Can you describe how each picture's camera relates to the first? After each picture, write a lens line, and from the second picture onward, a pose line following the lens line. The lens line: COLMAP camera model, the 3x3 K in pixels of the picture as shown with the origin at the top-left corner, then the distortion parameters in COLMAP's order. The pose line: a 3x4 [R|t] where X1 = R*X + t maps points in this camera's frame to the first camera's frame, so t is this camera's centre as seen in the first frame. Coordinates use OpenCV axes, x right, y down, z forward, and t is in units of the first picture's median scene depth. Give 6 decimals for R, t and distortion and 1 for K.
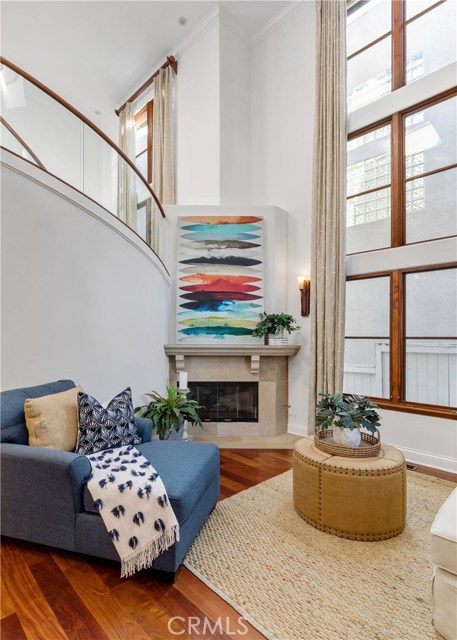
lens RADIAL K [[330.0, 0, 224.8], [0, 330.0, 339.1], [0, 0, 1]] dist [-0.007755, 0.000172]
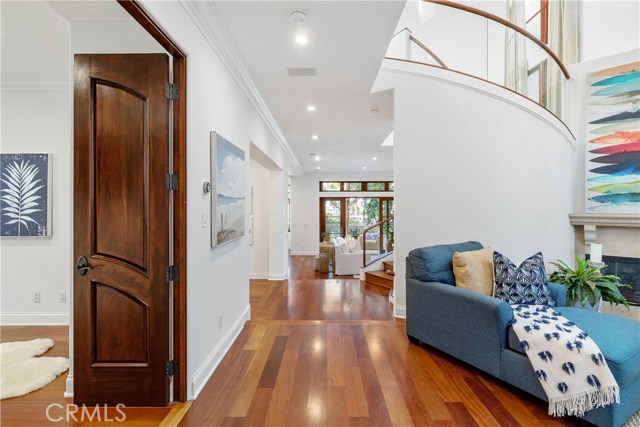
lens RADIAL K [[321.2, 0, 321.8], [0, 321.2, 207.4], [0, 0, 1]] dist [-0.001430, 0.001910]
pose [[0.709684, -0.001131, -0.704519, -0.043774], [-0.001648, 0.999993, -0.003265, 0.004262], [0.704518, 0.003478, 0.709677, -0.177055]]
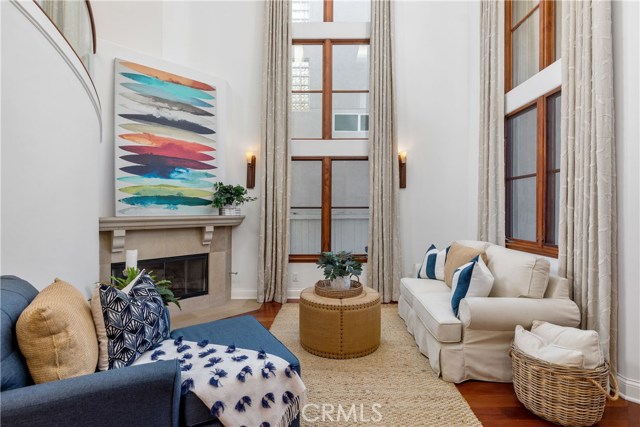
lens RADIAL K [[308.4, 0, 320.4], [0, 308.4, 210.5], [0, 0, 1]] dist [-0.013213, 0.000630]
pose [[0.705039, -0.007611, 0.709128, -0.379858], [0.008568, 0.999961, 0.002214, 0.003982], [-0.709117, 0.004514, 0.705077, 0.140170]]
